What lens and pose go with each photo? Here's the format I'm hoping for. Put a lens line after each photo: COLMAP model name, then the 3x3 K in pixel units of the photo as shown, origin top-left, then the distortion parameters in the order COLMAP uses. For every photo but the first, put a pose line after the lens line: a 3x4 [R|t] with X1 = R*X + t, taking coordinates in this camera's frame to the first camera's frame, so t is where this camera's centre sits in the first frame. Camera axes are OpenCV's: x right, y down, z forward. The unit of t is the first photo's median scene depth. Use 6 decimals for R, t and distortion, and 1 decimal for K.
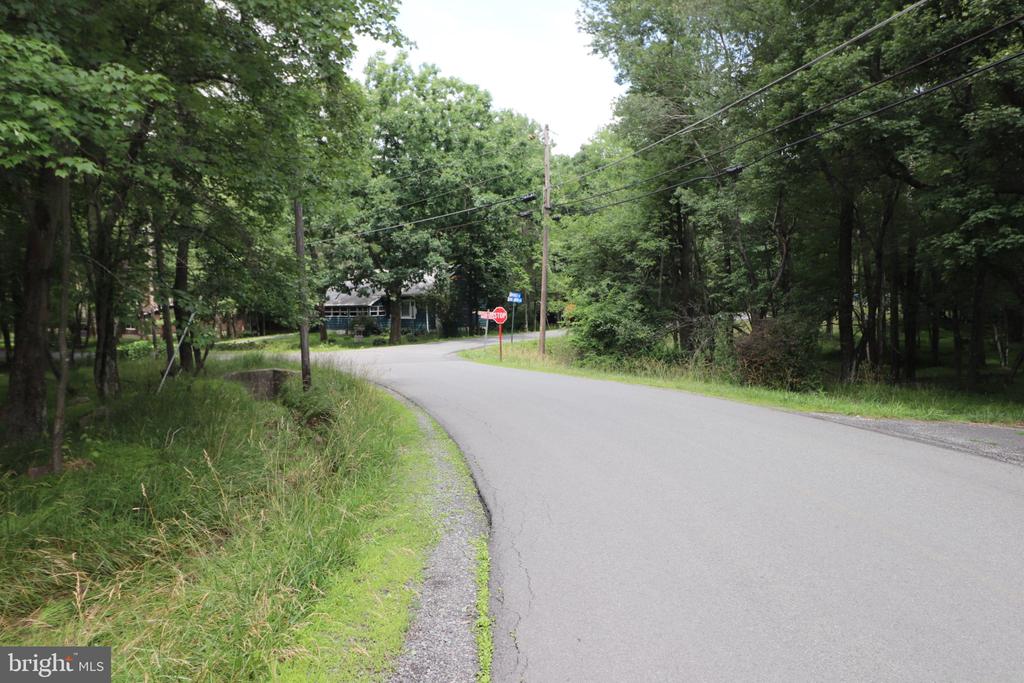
lens RADIAL K [[756.2, 0, 512.0], [0, 756.2, 341.5], [0, 0, 1]] dist [-0.000550, -0.000827]
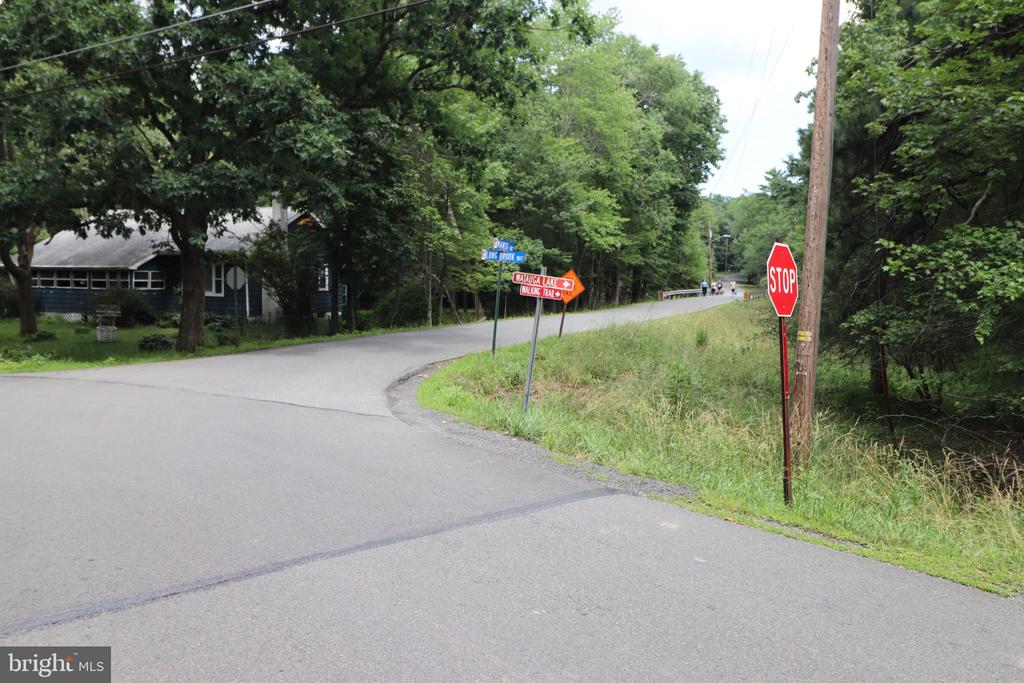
lens RADIAL K [[756.2, 0, 512.0], [0, 756.2, 341.5], [0, 0, 1]] dist [-0.000550, -0.000827]
pose [[0.961423, 0.015048, 0.274662, -0.084588], [-0.019807, 0.999698, 0.014562, -0.010506], [-0.274360, -0.019441, 0.961431, 0.455368]]
